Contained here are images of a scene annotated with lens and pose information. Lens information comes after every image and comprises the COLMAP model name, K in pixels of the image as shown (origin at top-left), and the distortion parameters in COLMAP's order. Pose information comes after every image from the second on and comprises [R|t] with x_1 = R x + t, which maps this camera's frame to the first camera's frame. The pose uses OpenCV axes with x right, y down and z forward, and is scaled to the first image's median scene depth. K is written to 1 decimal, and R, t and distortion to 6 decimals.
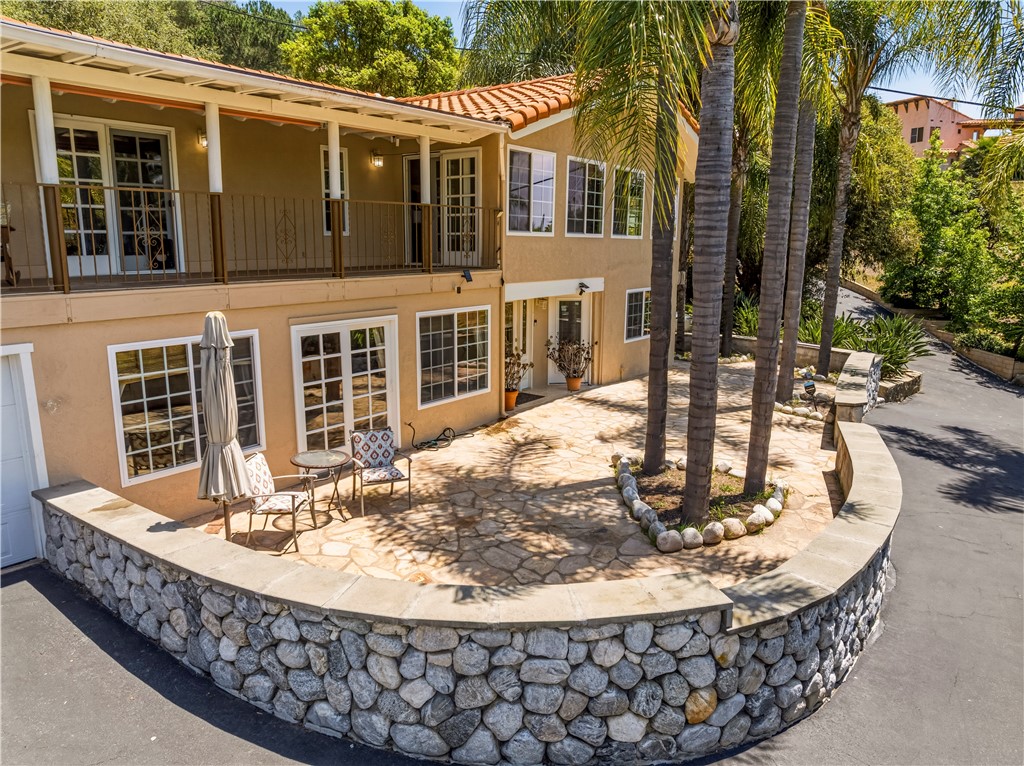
lens RADIAL K [[725.0, 0, 509.3], [0, 725.0, 381.1], [0, 0, 1]] dist [-0.032658, -0.002409]
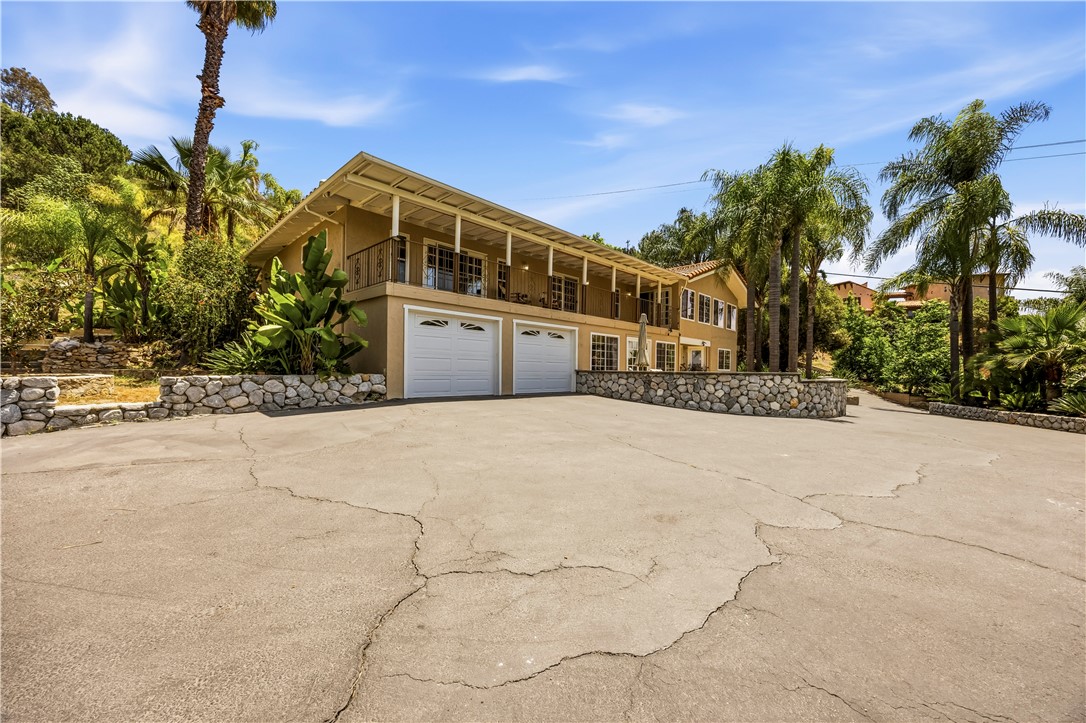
lens RADIAL K [[414.6, 0, 547.1], [0, 414.6, 365.0], [0, 0, 1]] dist [-0.003663, 0.000064]
pose [[0.991717, 0.011088, -0.127960, -0.498286], [-0.036235, 0.979951, -0.195914, 0.482952], [0.123222, 0.198928, 0.972237, -0.882706]]
